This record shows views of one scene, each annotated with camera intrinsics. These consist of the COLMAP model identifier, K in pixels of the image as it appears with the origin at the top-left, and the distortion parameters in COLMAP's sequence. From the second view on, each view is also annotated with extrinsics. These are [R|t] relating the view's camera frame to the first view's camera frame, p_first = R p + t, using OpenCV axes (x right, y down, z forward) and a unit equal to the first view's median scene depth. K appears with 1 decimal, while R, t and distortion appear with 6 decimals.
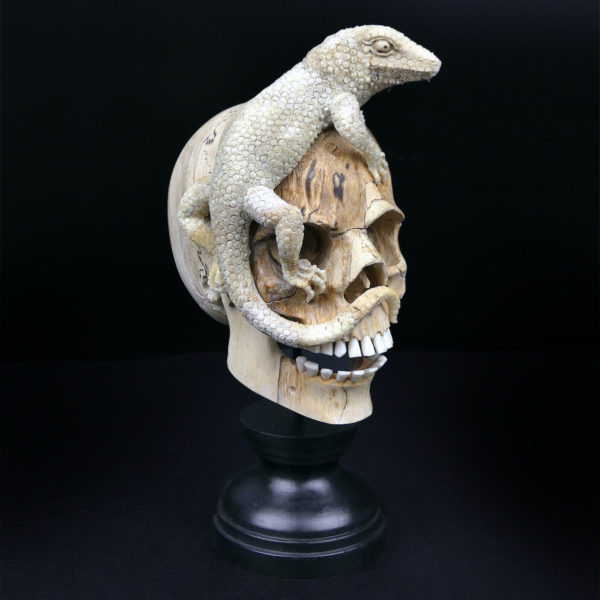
lens RADIAL K [[809.0, 0, 300.0], [0, 809.0, 300.0], [0, 0, 1]] dist [-0.076404, -0.024298]
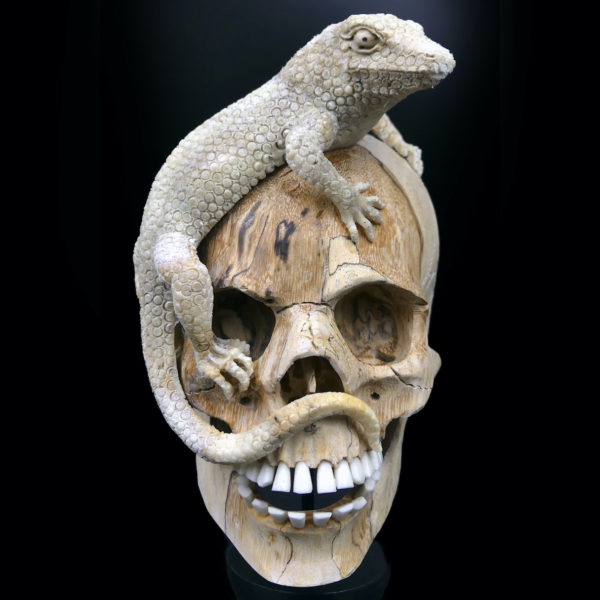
lens RADIAL K [[809.0, 0, 300.0], [0, 809.0, 300.0], [0, 0, 1]] dist [-0.076404, -0.024298]
pose [[0.872679, 0.082053, -0.481351, 0.398376], [-0.134098, 0.988151, -0.074672, -0.039396], [0.469521, 0.129713, 0.873341, 0.406290]]
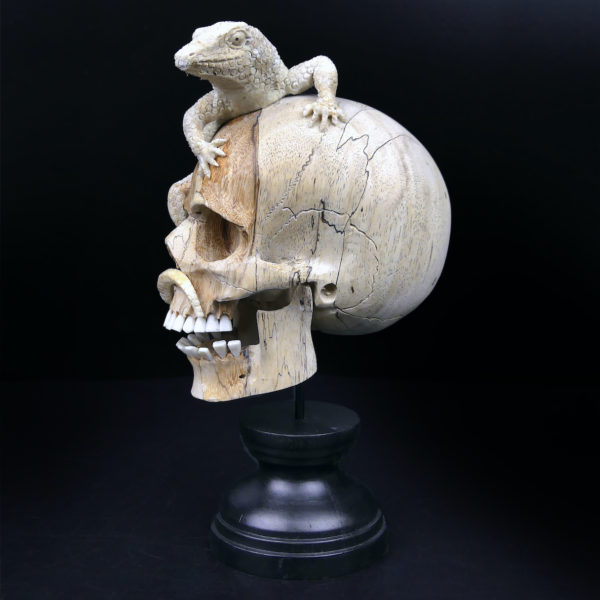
lens RADIAL K [[809.0, 0, 300.0], [0, 809.0, 300.0], [0, 0, 1]] dist [-0.076404, -0.024298]
pose [[-0.175233, 0.208168, -0.962268, 1.142807], [-0.243586, 0.937837, 0.247241, -0.292721], [0.953918, 0.277720, -0.113633, 1.328178]]
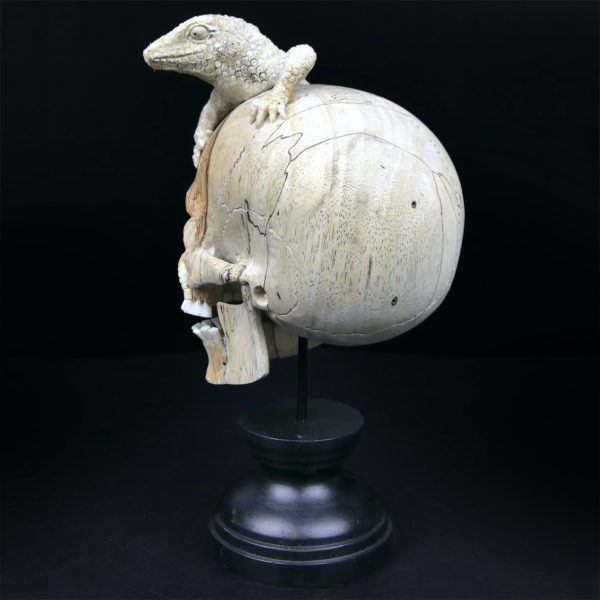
lens RADIAL K [[853.1, 0, 300.0], [0, 853.1, 300.0], [0, 0, 1]] dist [-0.064212, -0.016975]
pose [[-0.742237, 0.172581, -0.647534, 0.777239], [-0.164962, 0.889483, 0.426154, -0.511846], [0.649517, 0.423126, -0.631738, 1.958387]]
